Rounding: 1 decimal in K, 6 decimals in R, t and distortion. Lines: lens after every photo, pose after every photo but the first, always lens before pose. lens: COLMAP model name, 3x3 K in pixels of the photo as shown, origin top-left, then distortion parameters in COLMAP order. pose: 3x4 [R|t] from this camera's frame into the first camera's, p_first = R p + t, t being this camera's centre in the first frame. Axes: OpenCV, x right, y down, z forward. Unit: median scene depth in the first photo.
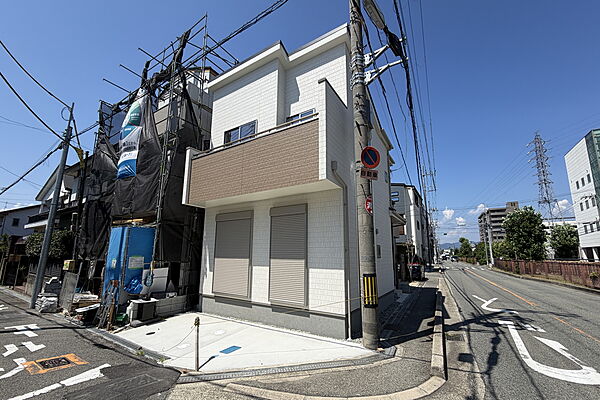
lens RADIAL K [[238.5, 0, 299.5], [0, 238.5, 210.4], [0, 0, 1]] dist [-0.002801, 0.000659]
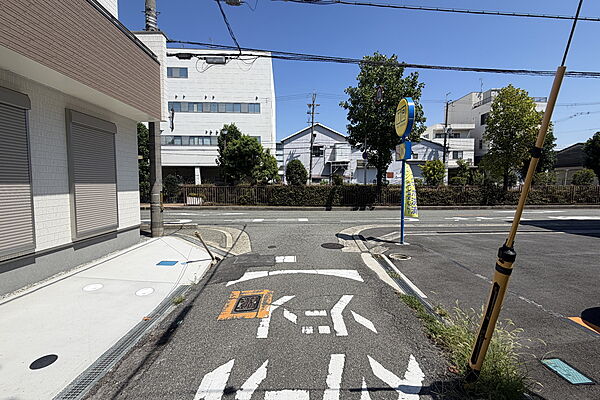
lens RADIAL K [[238.5, 0, 295.3], [0, 238.5, 196.0], [0, 0, 1]] dist [-0.002801, 0.000659]
pose [[-0.533415, -0.055428, 0.844035, -1.063494], [-0.158693, 0.986690, -0.035495, 0.160096], [-0.830834, -0.152876, -0.535111, 0.806235]]
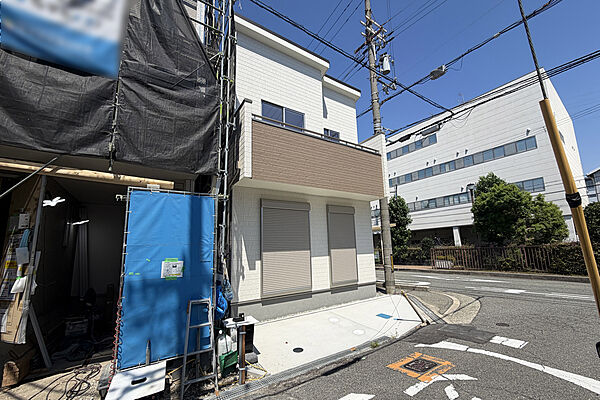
lens RADIAL K [[238.5, 0, 301.7], [0, 238.5, 210.8], [0, 0, 1]] dist [-0.002801, 0.000659]
pose [[0.431270, 0.122576, 0.893858, -1.205794], [-0.122717, 0.989490, -0.076482, 0.122716], [-0.893838, -0.076707, 0.441779, 0.616065]]
